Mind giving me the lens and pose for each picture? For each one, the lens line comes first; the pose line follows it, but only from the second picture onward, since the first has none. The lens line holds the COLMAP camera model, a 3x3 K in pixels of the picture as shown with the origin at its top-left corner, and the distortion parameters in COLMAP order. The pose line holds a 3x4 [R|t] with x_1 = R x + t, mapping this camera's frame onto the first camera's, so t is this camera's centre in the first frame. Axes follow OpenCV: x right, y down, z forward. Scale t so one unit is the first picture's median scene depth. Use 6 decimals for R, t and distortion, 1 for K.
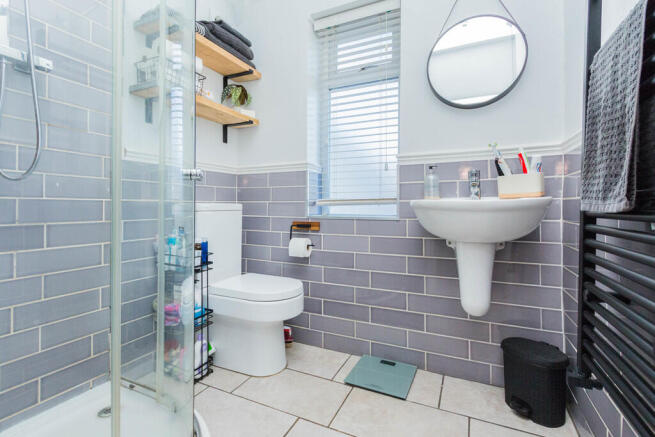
lens RADIAL K [[304.3, 0, 326.8], [0, 304.3, 204.6], [0, 0, 1]] dist [0.000208, -0.000068]
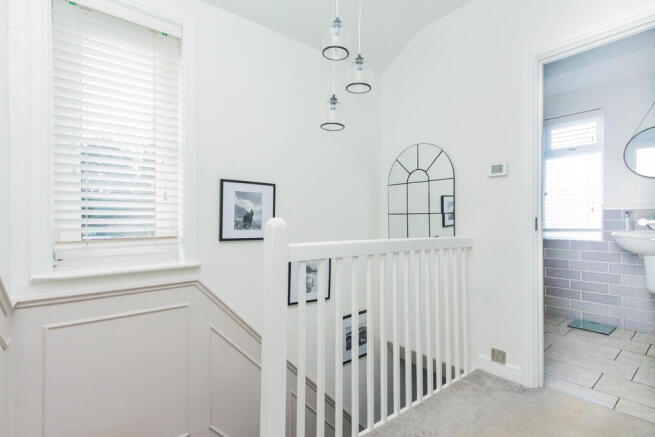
lens RADIAL K [[316.4, 0, 327.5], [0, 316.4, 218.5], [0, 0, 1]] dist [-0.000909, -0.000534]
pose [[0.894719, -0.001643, -0.446626, -0.390231], [-0.000442, 0.999989, -0.004563, -0.077442], [0.446628, 0.004280, 0.894709, -1.411442]]
